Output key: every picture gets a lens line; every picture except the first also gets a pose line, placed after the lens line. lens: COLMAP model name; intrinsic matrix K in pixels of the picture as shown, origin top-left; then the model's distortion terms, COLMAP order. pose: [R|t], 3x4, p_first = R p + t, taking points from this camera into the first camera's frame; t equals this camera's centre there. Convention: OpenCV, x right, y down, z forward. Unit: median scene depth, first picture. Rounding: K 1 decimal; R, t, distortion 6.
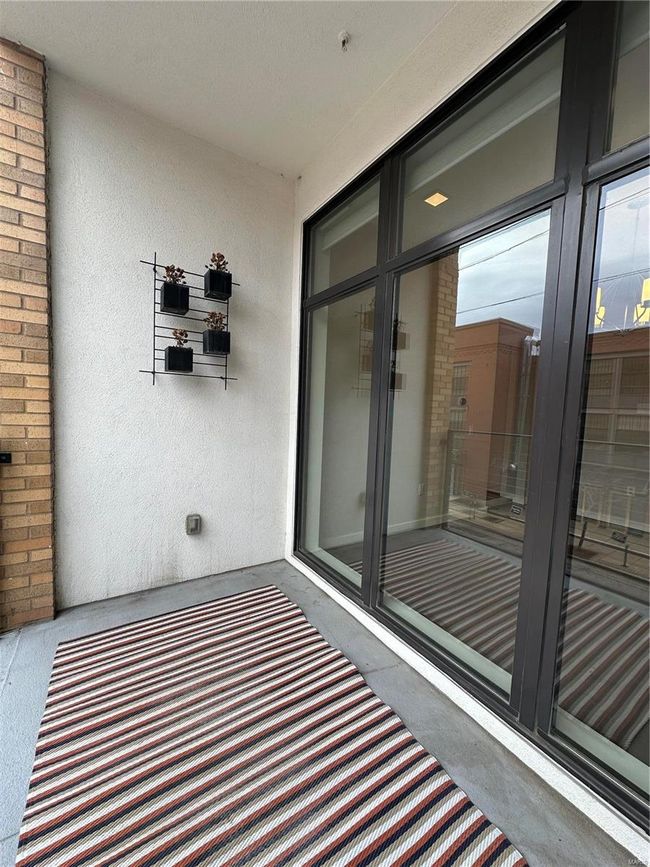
lens RADIAL K [[345.2, 0, 321.3], [0, 345.2, 437.9], [0, 0, 1]] dist [0.000409, 0.000492]
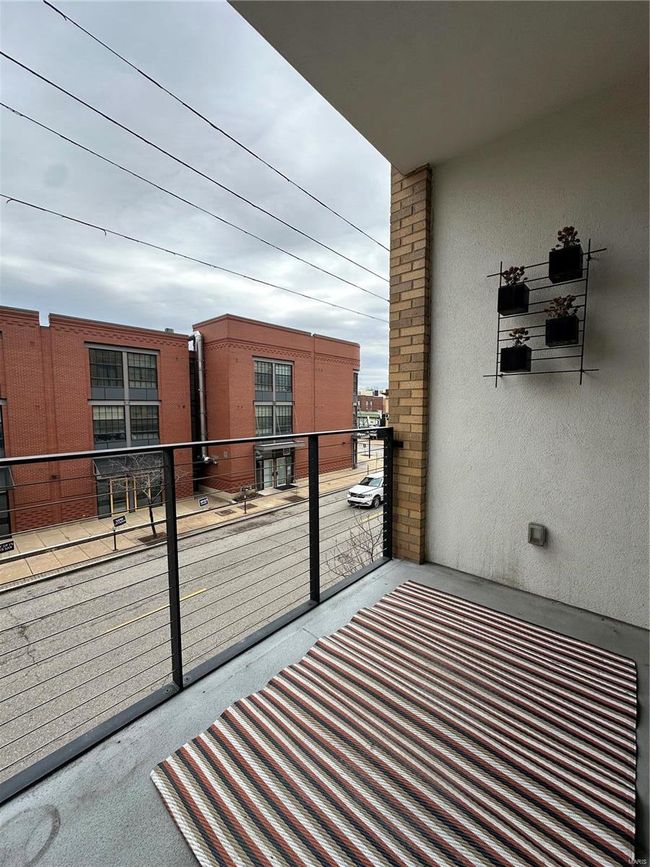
lens RADIAL K [[345.2, 0, 322.6], [0, 345.2, 430.5], [0, 0, 1]] dist [0.000409, 0.000492]
pose [[0.259867, 0.035312, -0.964999, 0.417933], [-0.058262, 0.998084, 0.020833, -0.013180], [0.963885, 0.050809, 0.261426, 0.229144]]
